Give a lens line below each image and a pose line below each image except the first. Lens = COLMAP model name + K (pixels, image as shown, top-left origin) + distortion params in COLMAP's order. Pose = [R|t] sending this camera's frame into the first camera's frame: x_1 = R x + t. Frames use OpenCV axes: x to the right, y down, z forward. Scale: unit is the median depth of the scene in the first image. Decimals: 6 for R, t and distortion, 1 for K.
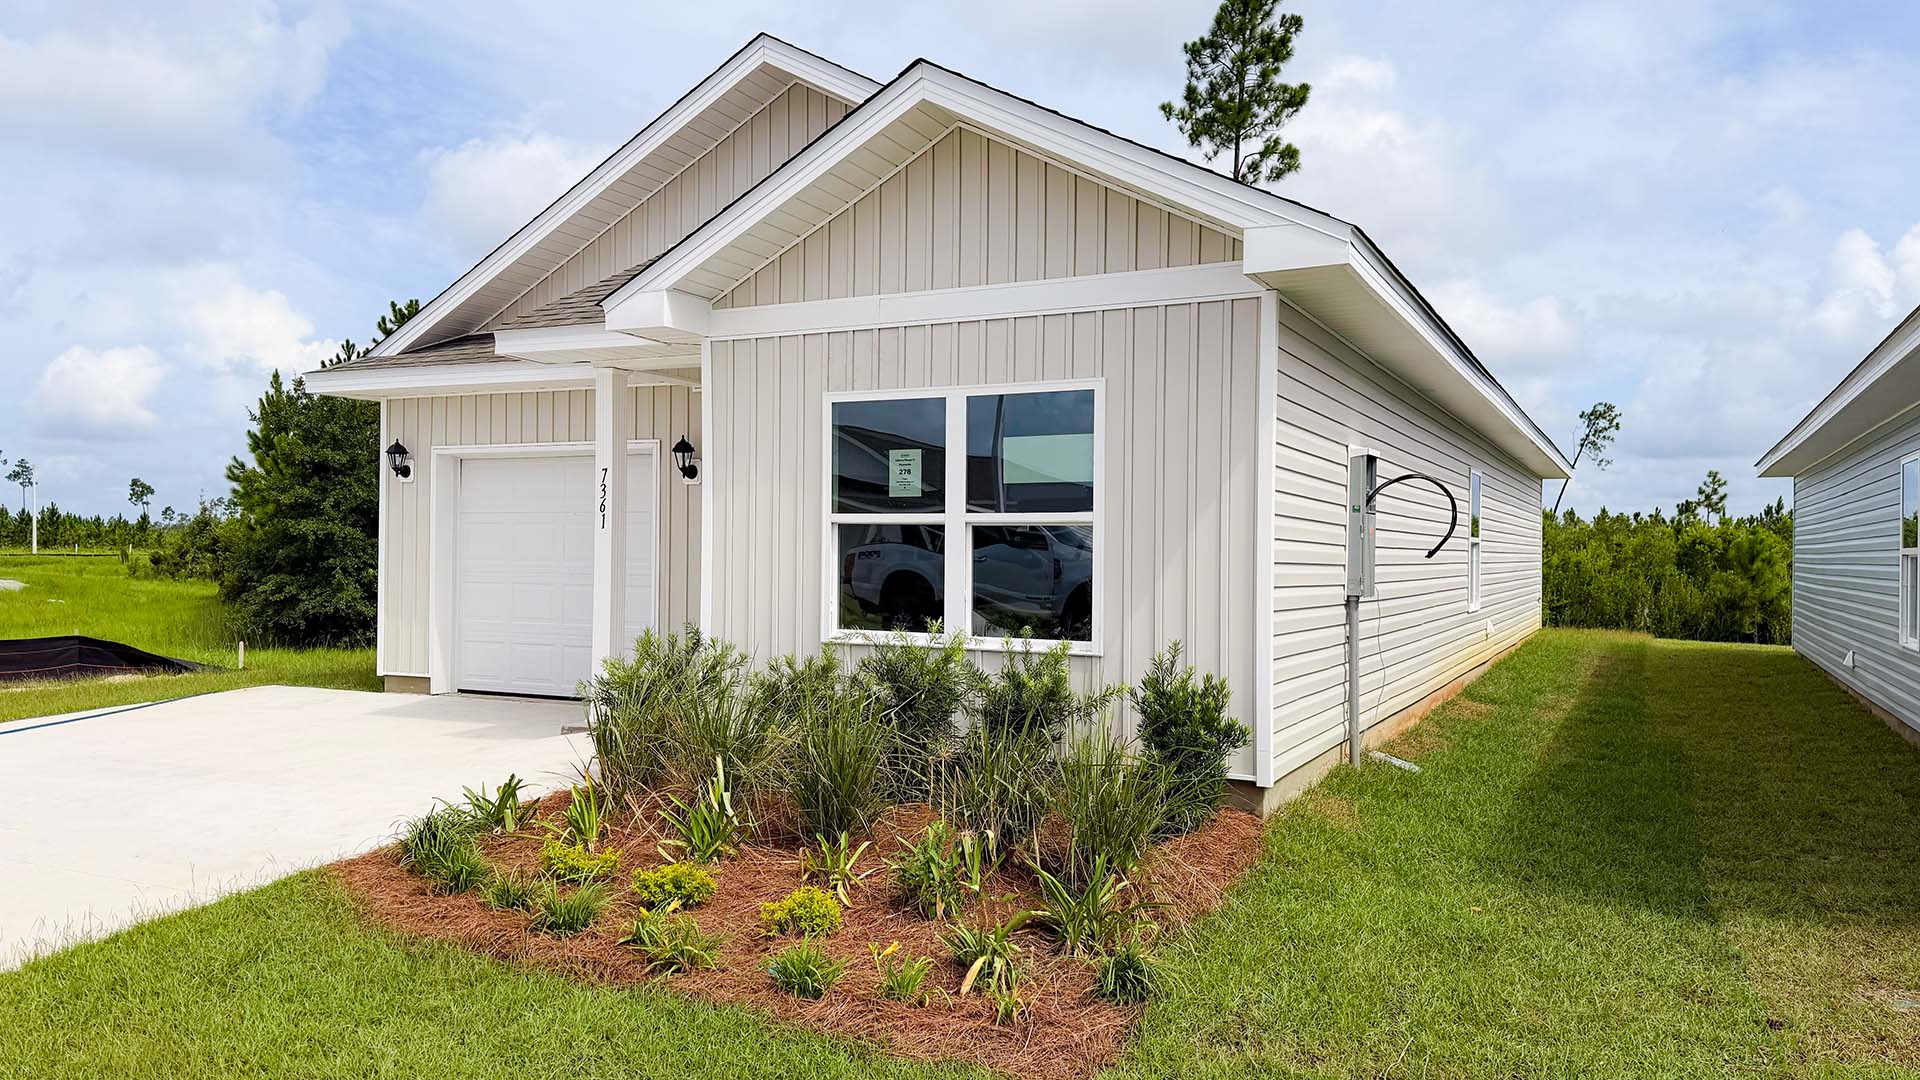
lens RADIAL K [[1328.1, 0, 965.9], [0, 1328.1, 530.0], [0, 0, 1]] dist [0.019029, -0.000190]
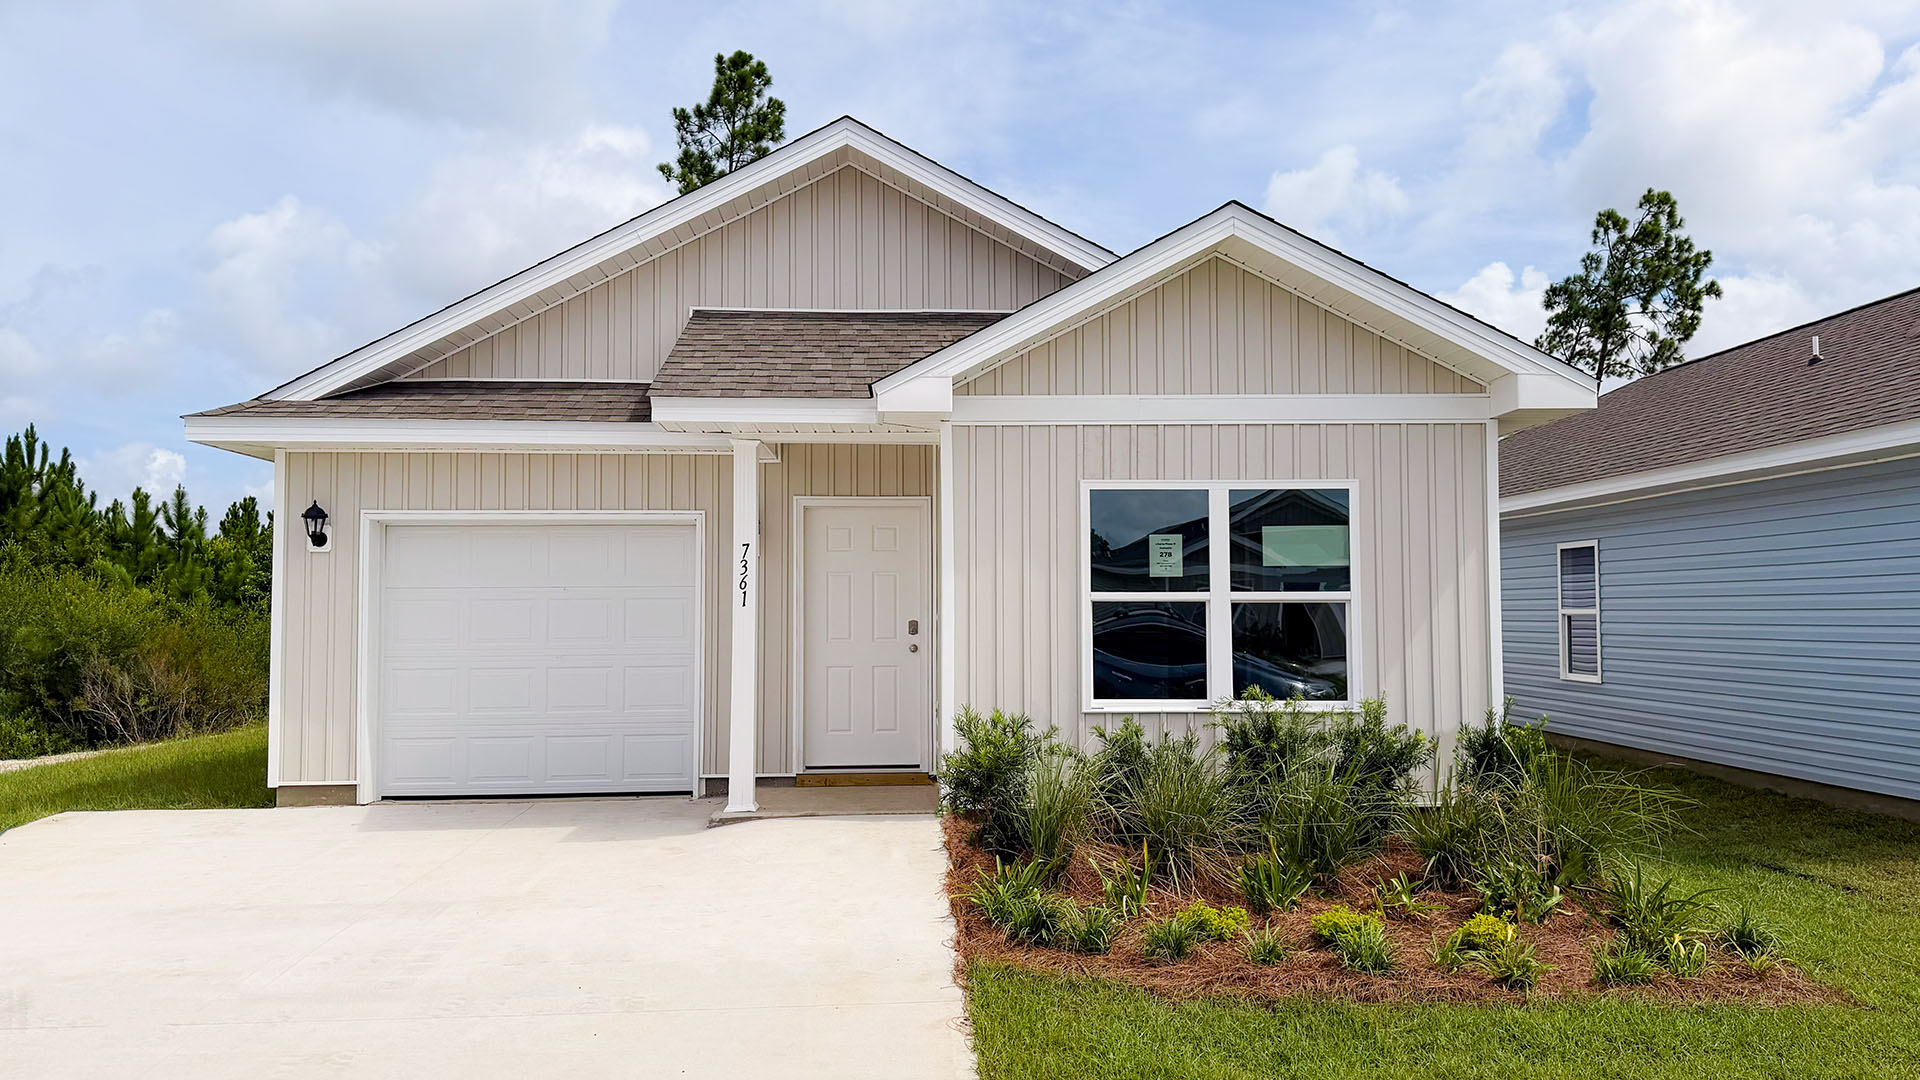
lens RADIAL K [[1328.1, 0, 1009.1], [0, 1328.1, 515.9], [0, 0, 1]] dist [0.019029, -0.000190]
pose [[0.877971, 0.020438, 0.478277, -0.688977], [0.005578, 0.998584, -0.052910, -0.017994], [-0.478681, 0.049121, 0.876614, 0.084970]]
